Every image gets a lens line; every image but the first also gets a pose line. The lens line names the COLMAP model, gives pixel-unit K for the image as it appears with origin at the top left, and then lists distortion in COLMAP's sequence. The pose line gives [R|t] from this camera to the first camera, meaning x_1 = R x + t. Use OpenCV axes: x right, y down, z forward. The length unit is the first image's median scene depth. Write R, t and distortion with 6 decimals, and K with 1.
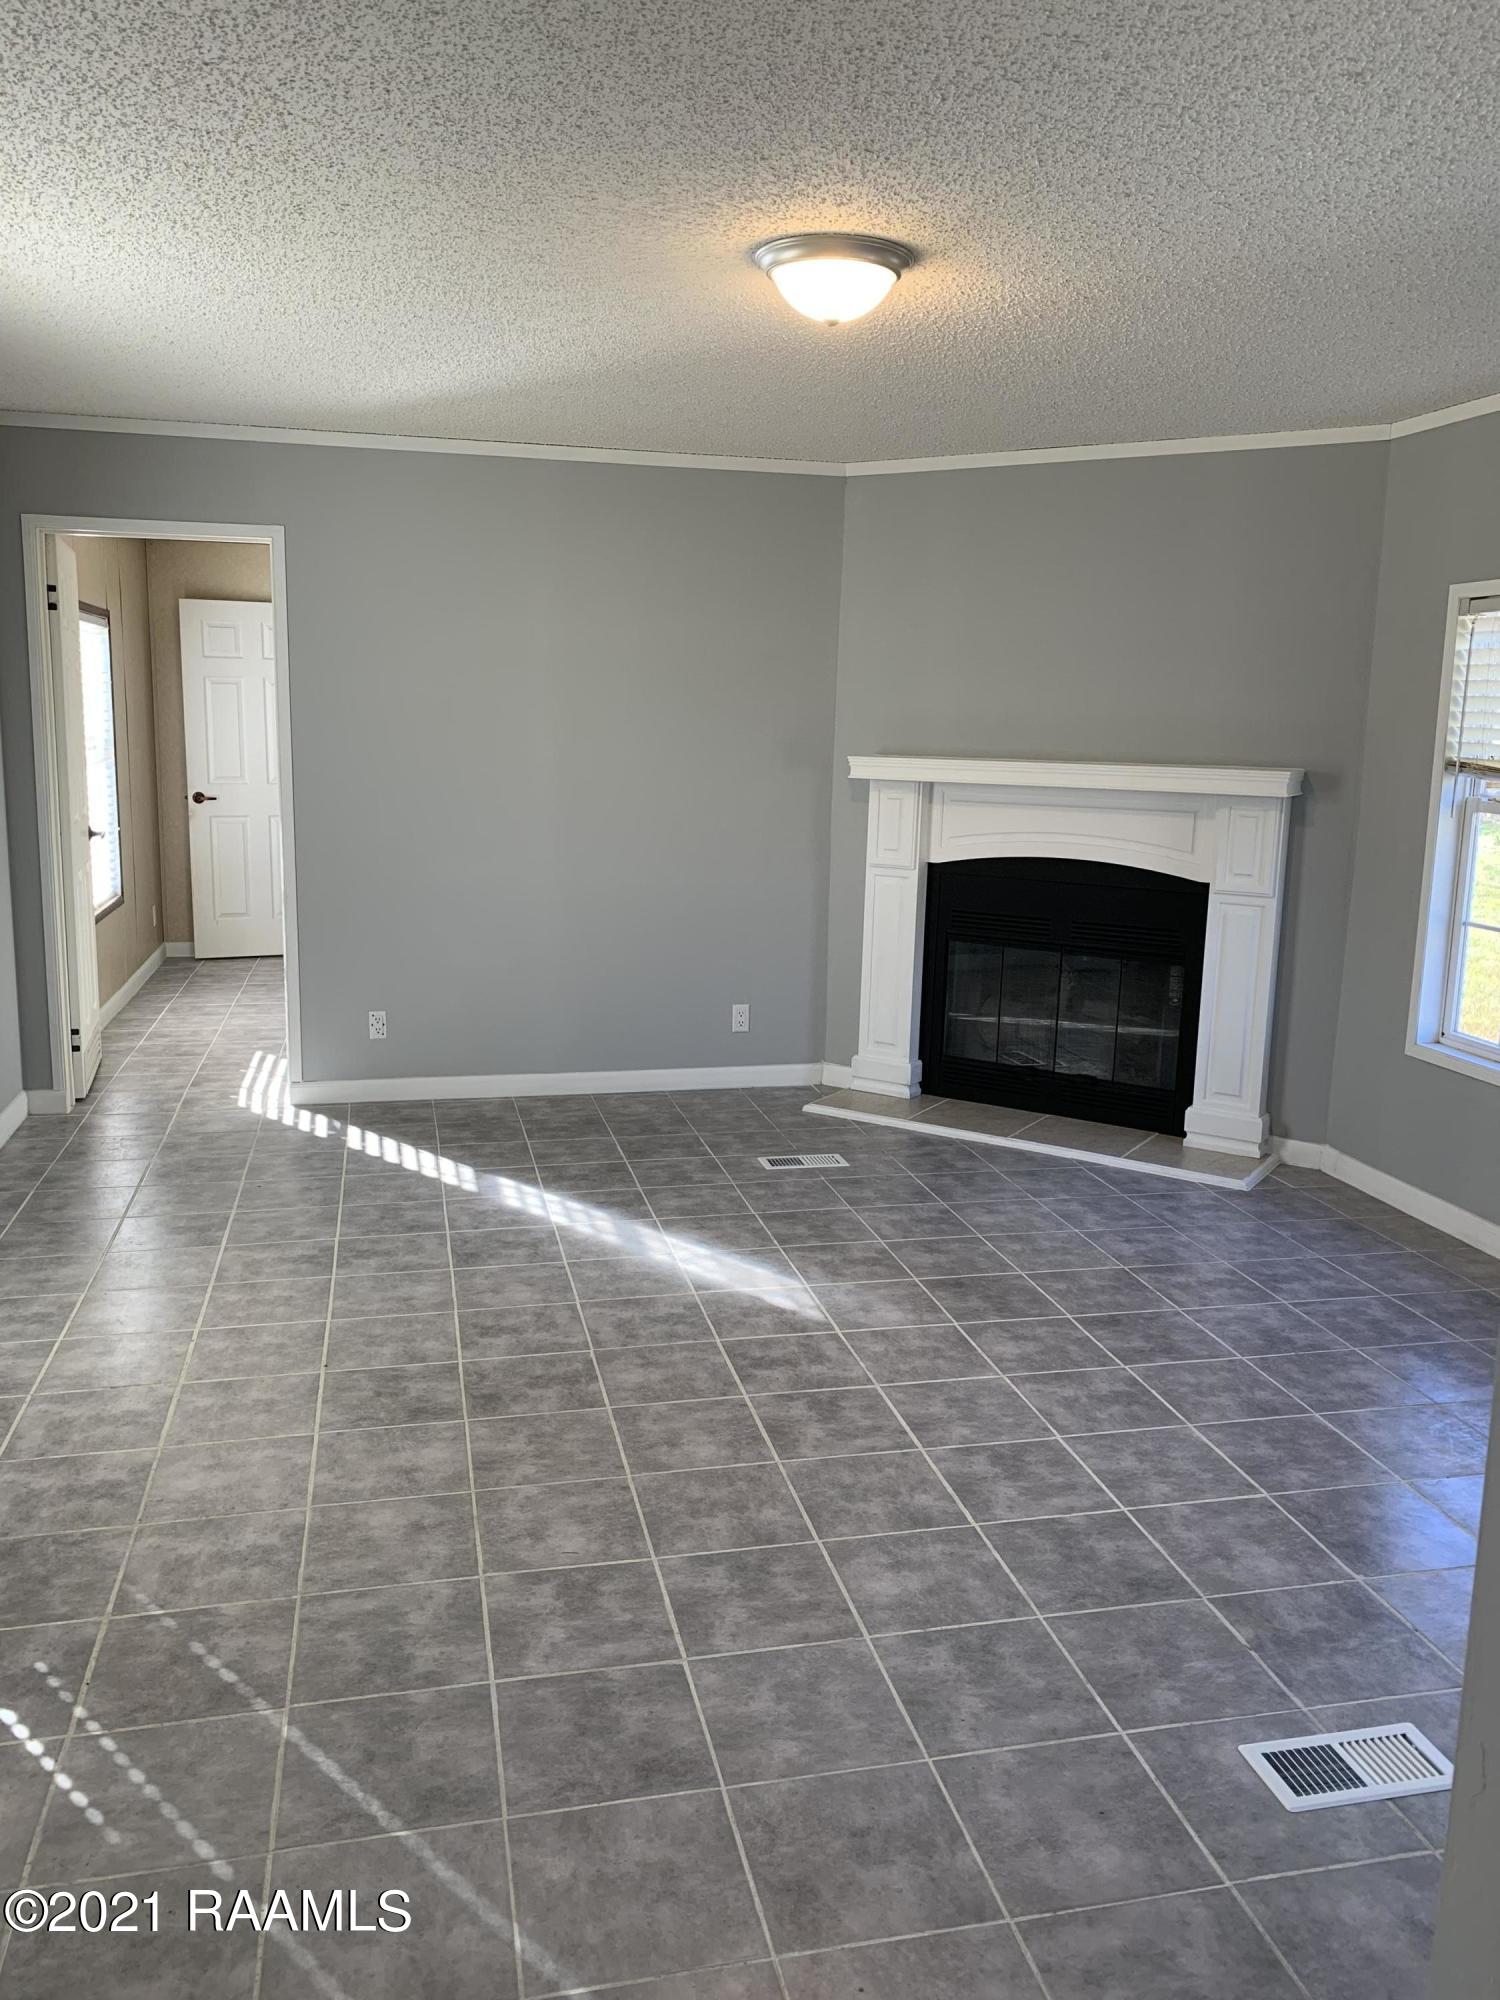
lens RADIAL K [[1520.5, 0, 762.5], [0, 1520.5, 977.0], [0, 0, 1]] dist [0.037108, -0.035490]
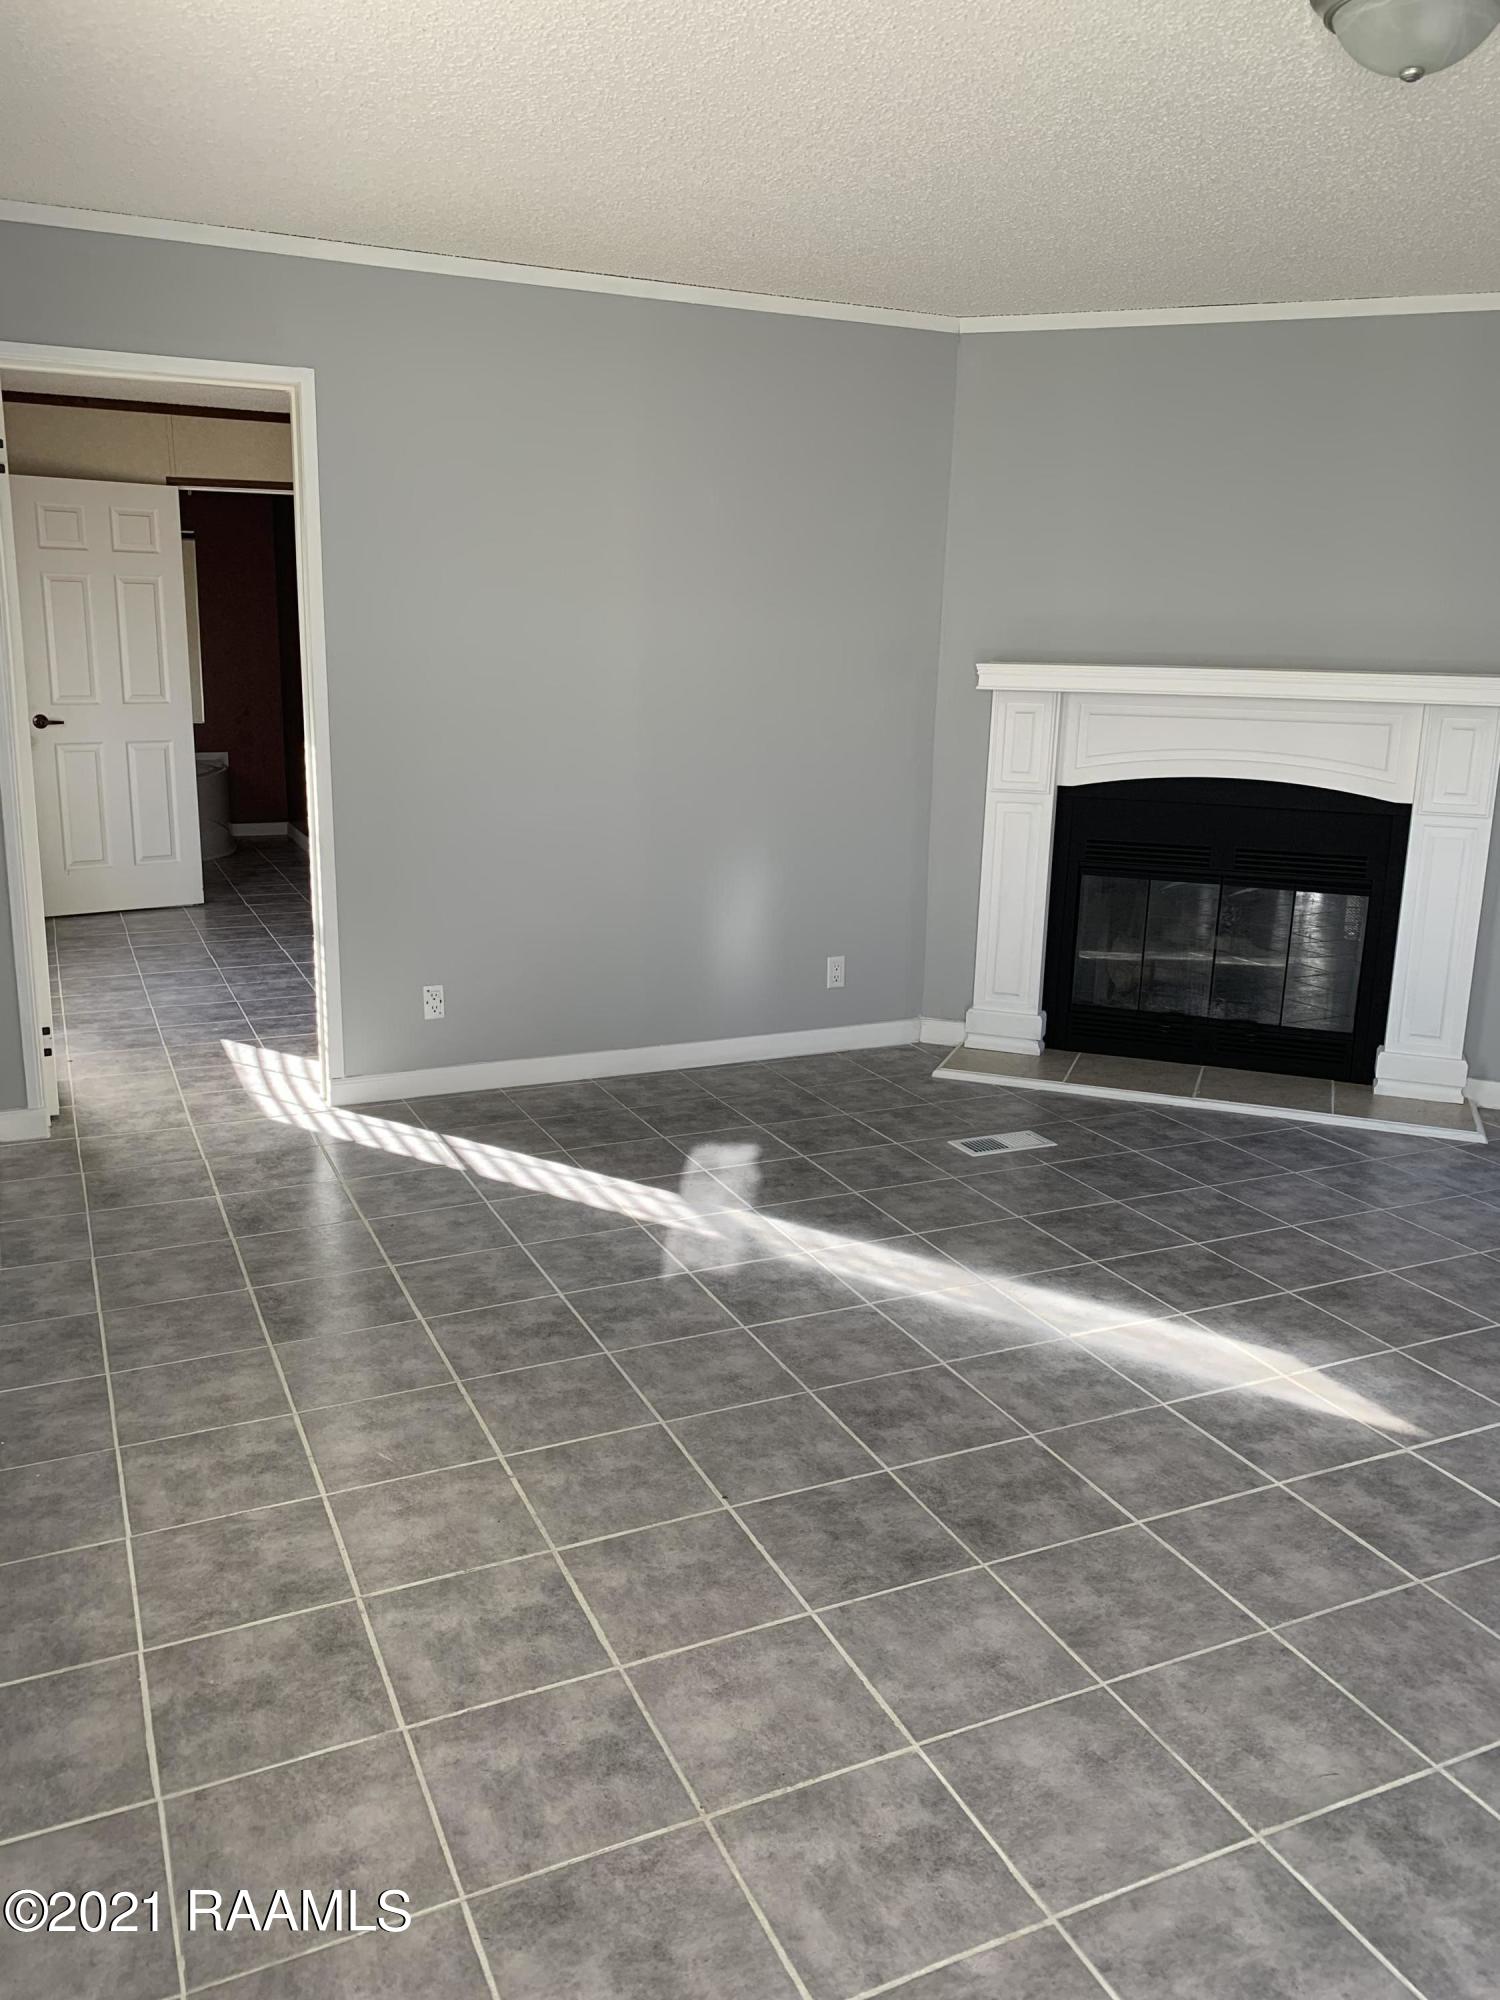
lens RADIAL K [[1520.5, 0, 752.9], [0, 1520.5, 970.6], [0, 0, 1]] dist [0.037108, -0.035490]
pose [[0.979668, -0.044377, 0.195656, -0.398558], [0.034300, 0.997919, 0.054596, -0.038907], [-0.197672, -0.046775, 0.979152, 0.281391]]
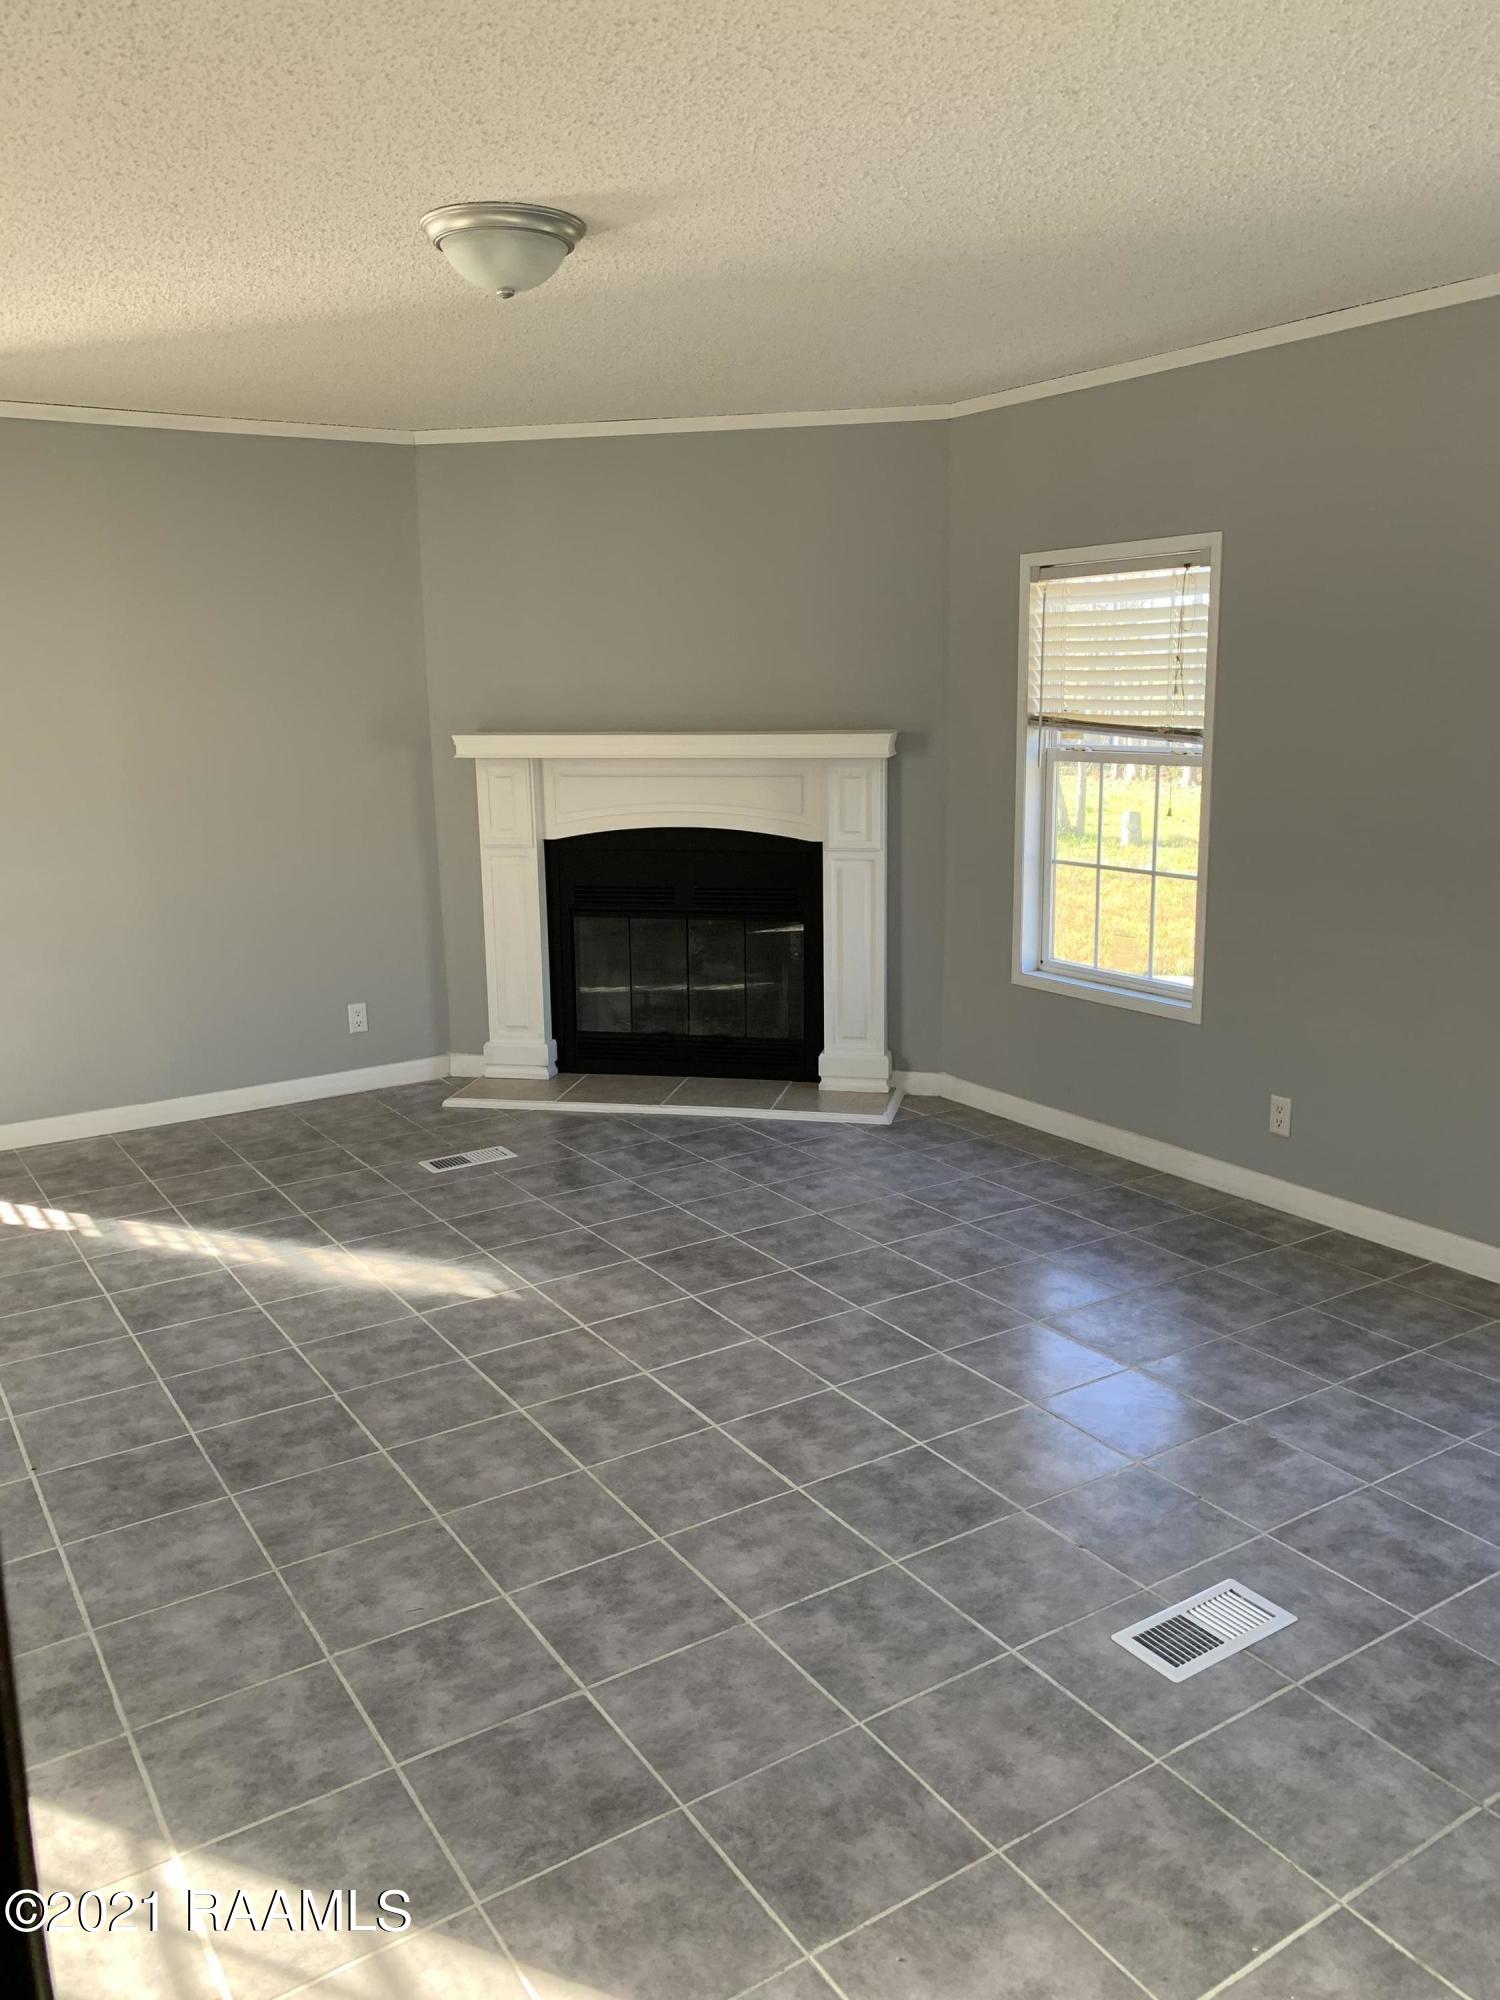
lens RADIAL K [[1520.5, 0, 756.9], [0, 1520.5, 970.3], [0, 0, 1]] dist [0.037108, -0.035490]
pose [[0.940182, -0.102670, 0.324835, -0.149014], [0.096301, 0.994713, 0.035670, -0.021561], [-0.326779, -0.002255, 0.945098, 0.033503]]
